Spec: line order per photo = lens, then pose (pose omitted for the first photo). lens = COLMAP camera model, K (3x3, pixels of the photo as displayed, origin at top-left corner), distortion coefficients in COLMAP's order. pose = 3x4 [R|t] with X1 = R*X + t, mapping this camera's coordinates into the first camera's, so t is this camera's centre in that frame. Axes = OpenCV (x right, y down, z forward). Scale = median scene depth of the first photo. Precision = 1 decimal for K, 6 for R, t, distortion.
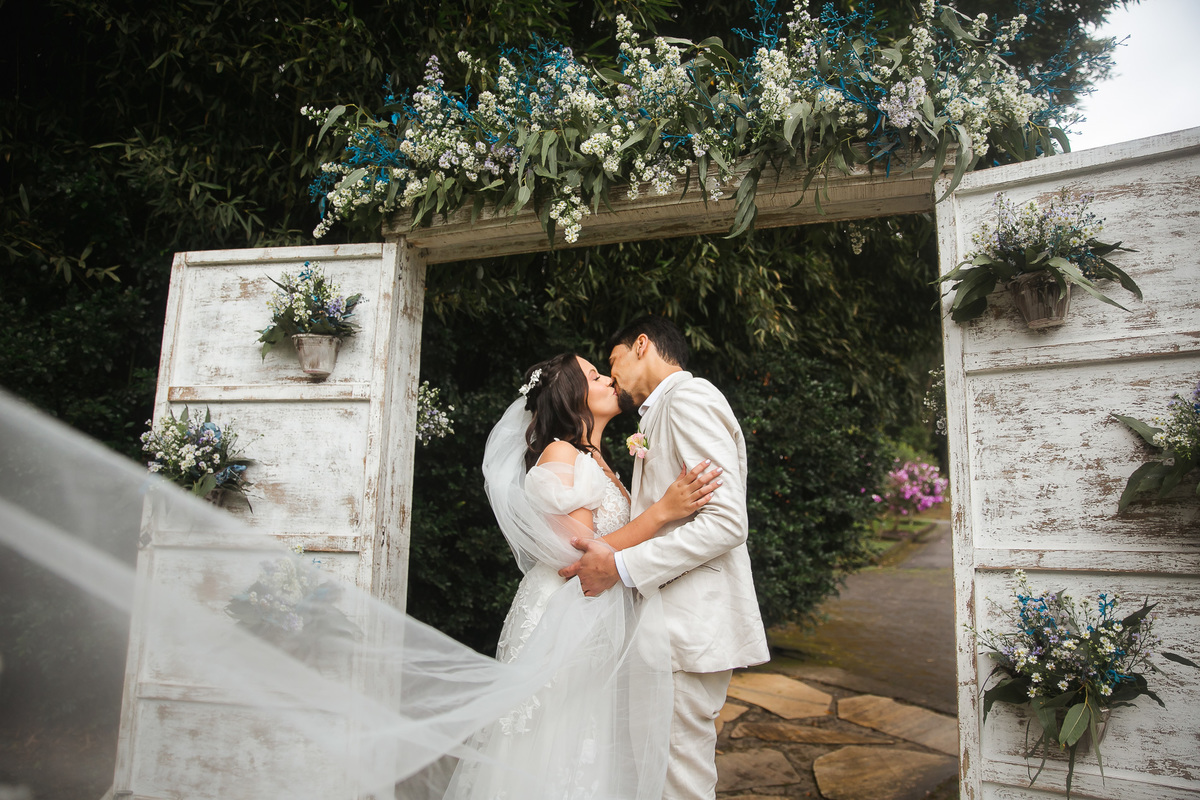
lens RADIAL K [[791.9, 0, 600.0], [0, 791.9, 400.0], [0, 0, 1]] dist [-0.111119, 0.002255]
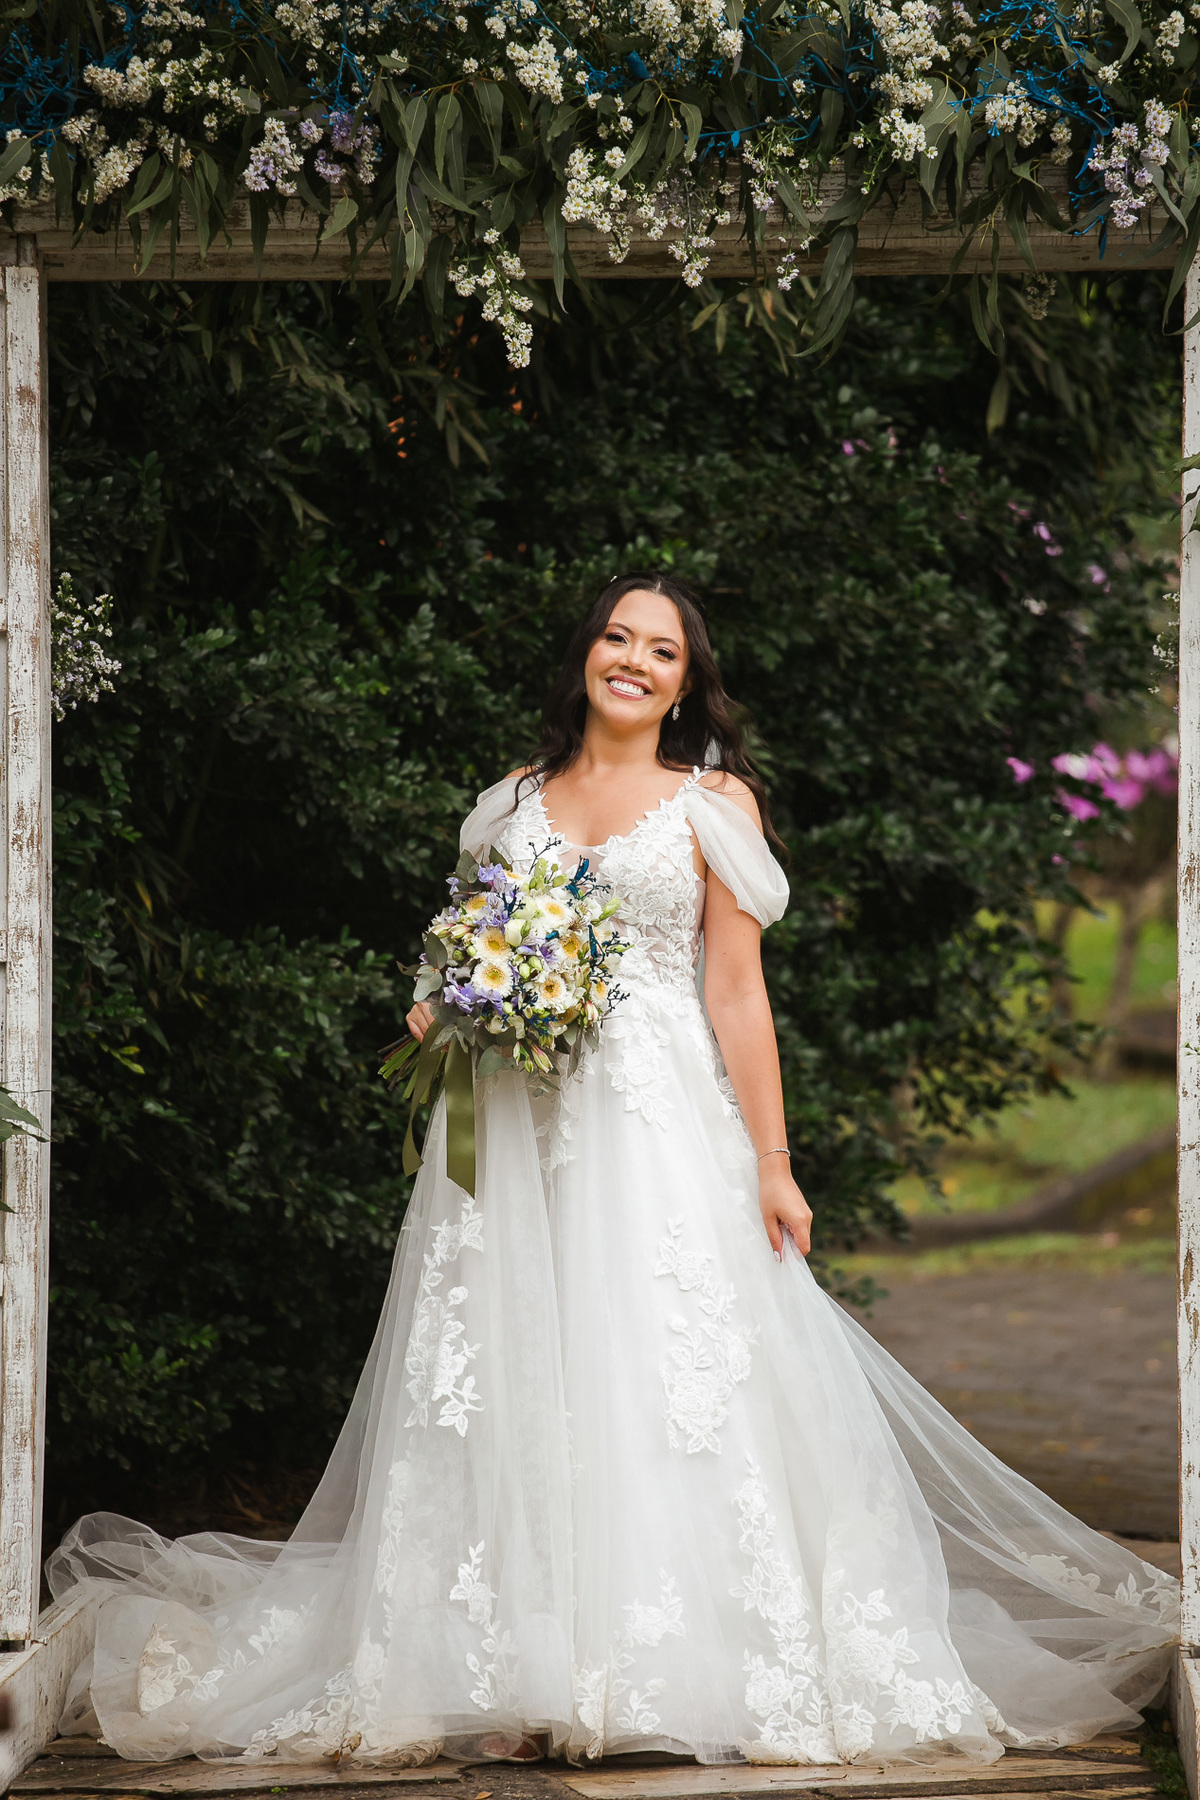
lens RADIAL K [[9166.4, 0, 600.0], [0, 9166.4, 900.0], [0, 0, 1]] dist [0.223165, 80.441242]
pose [[0.960813, -0.010662, 0.276993, -0.715458], [-0.029283, 0.989764, 0.139675, -0.298869], [-0.275647, -0.142313, 0.950666, -2.078990]]
